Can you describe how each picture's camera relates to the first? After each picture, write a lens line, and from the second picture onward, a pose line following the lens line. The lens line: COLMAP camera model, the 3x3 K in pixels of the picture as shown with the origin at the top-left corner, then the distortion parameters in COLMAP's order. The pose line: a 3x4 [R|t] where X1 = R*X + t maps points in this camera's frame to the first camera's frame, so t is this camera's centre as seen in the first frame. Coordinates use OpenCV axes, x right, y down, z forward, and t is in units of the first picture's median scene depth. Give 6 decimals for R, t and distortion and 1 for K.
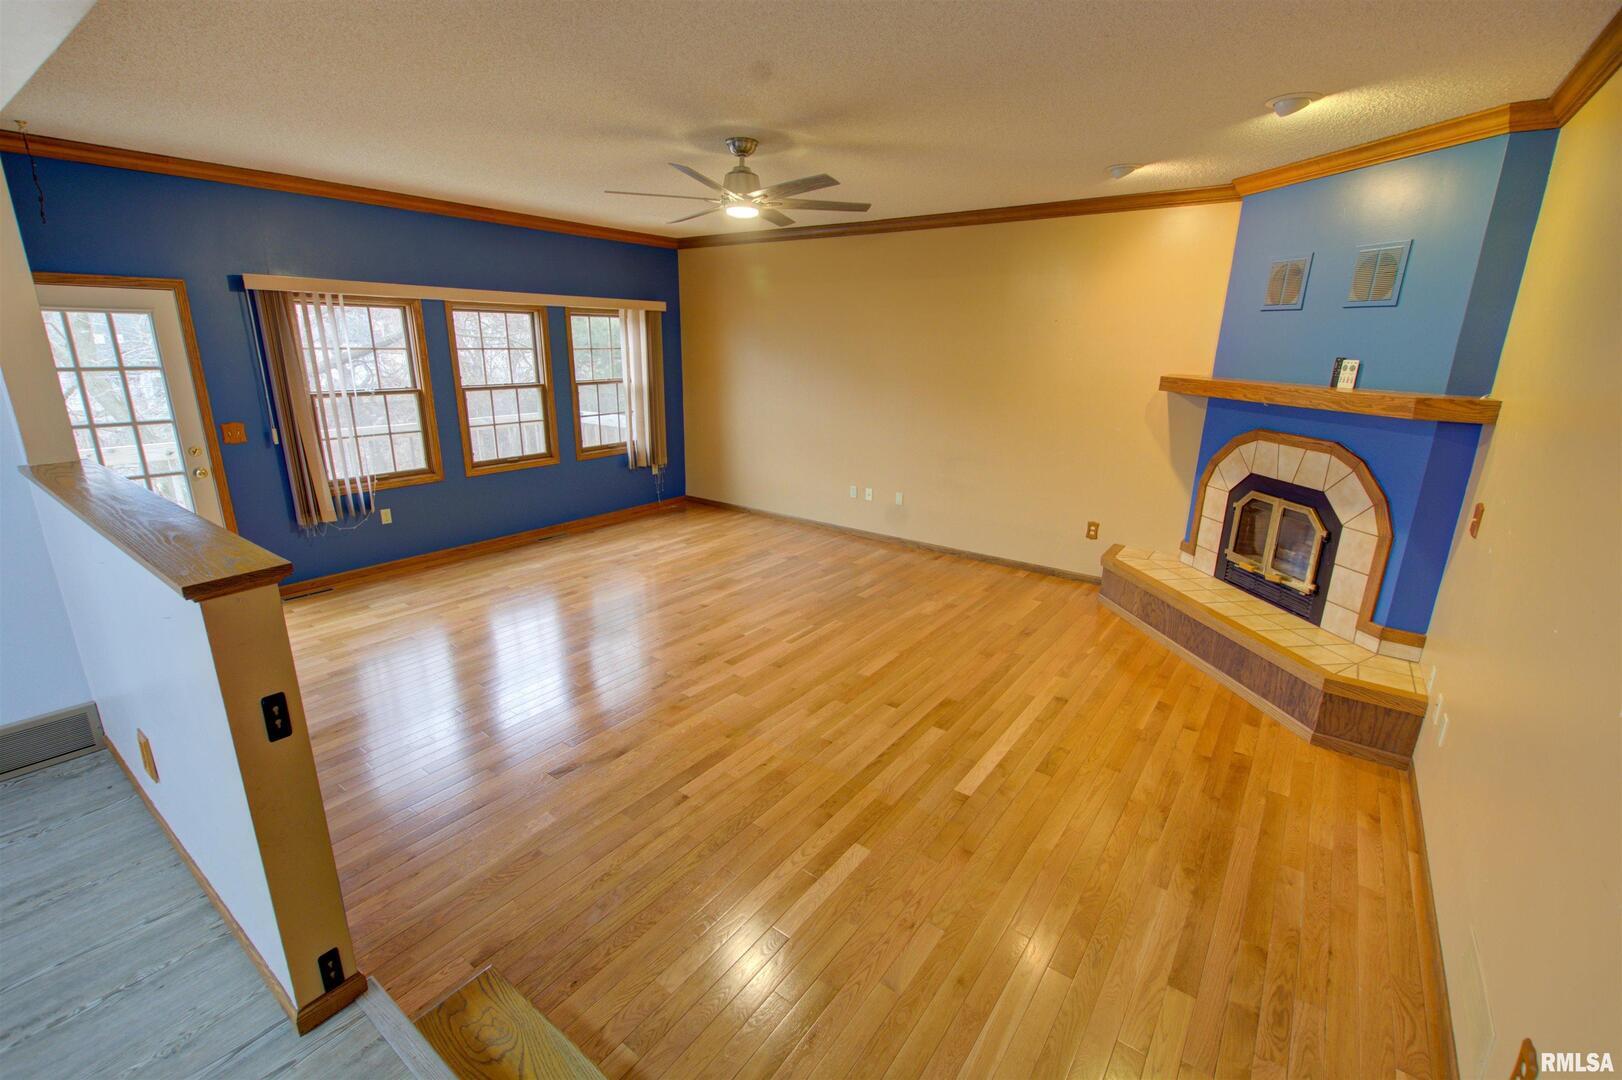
lens RADIAL K [[703.5, 0, 811.0], [0, 703.5, 540.0], [0, 0, 1]] dist [-0.000654, 0.000420]
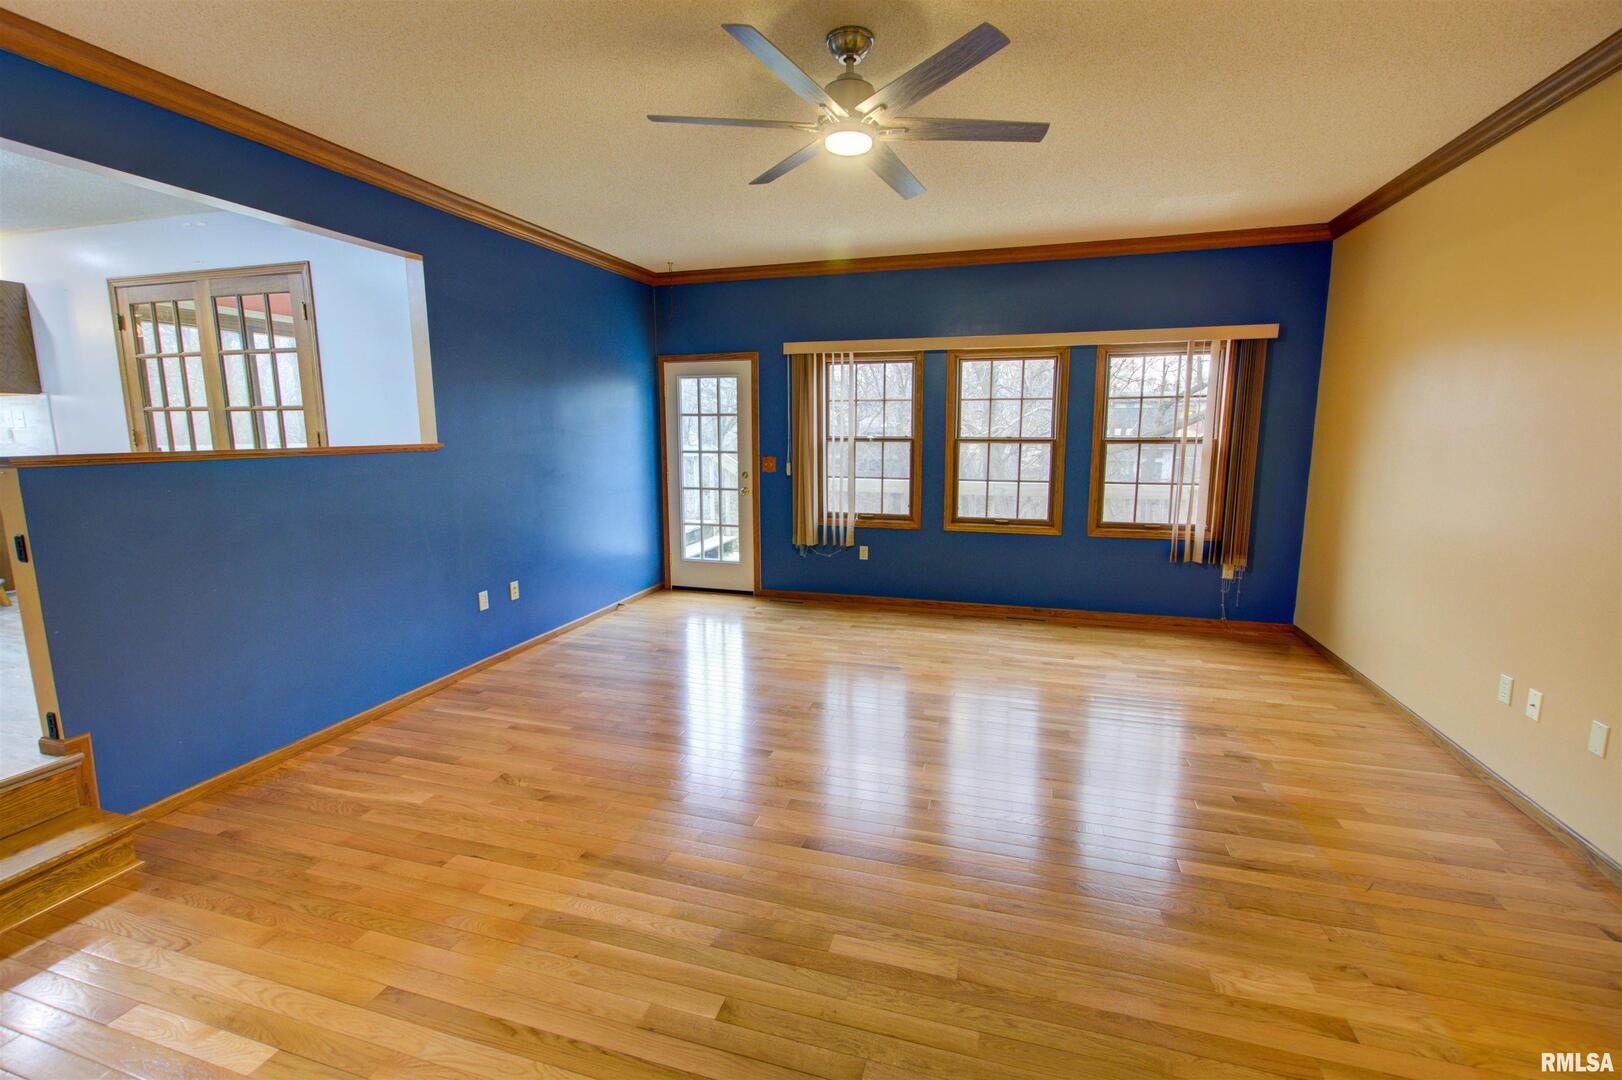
lens RADIAL K [[703.5, 0, 811.0], [0, 703.5, 540.0], [0, 0, 1]] dist [-0.000654, 0.000420]
pose [[0.337290, 0.135634, -0.931579, 0.335369], [-0.252136, 0.966429, 0.049419, -0.077370], [0.907008, 0.218216, 0.360165, 0.483553]]
